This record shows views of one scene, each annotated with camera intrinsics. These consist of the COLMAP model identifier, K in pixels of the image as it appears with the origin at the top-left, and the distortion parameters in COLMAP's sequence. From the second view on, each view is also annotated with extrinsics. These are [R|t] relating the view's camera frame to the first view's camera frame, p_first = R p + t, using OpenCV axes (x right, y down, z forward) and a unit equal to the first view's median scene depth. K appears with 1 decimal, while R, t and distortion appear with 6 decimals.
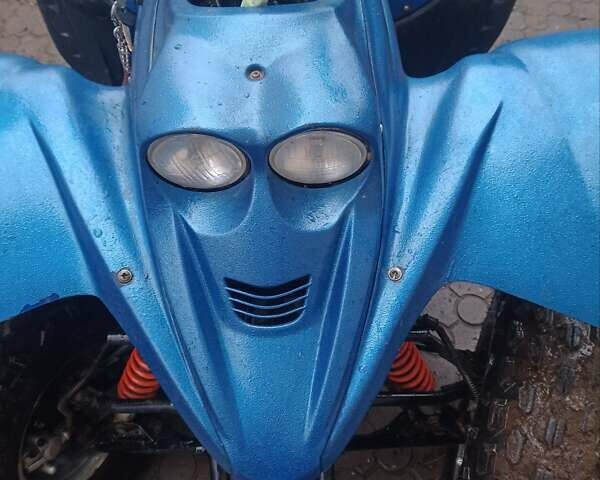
lens RADIAL K [[601.3, 0, 300.0], [0, 601.3, 240.0], [0, 0, 1]] dist [0.155248, -0.288497]
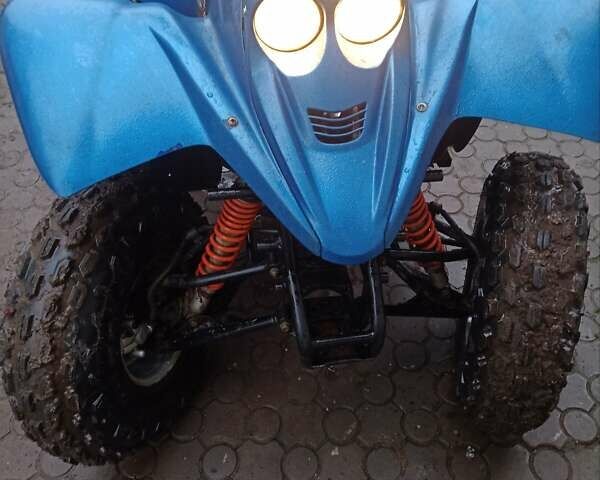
lens RADIAL K [[601.3, 0, 300.0], [0, 601.3, 240.0], [0, 0, 1]] dist [0.155248, -0.288497]
pose [[0.994036, -0.079300, 0.074856, -0.220309], [0.088757, 0.987150, -0.132881, 0.448831], [-0.063356, 0.138732, 0.988301, -0.300934]]
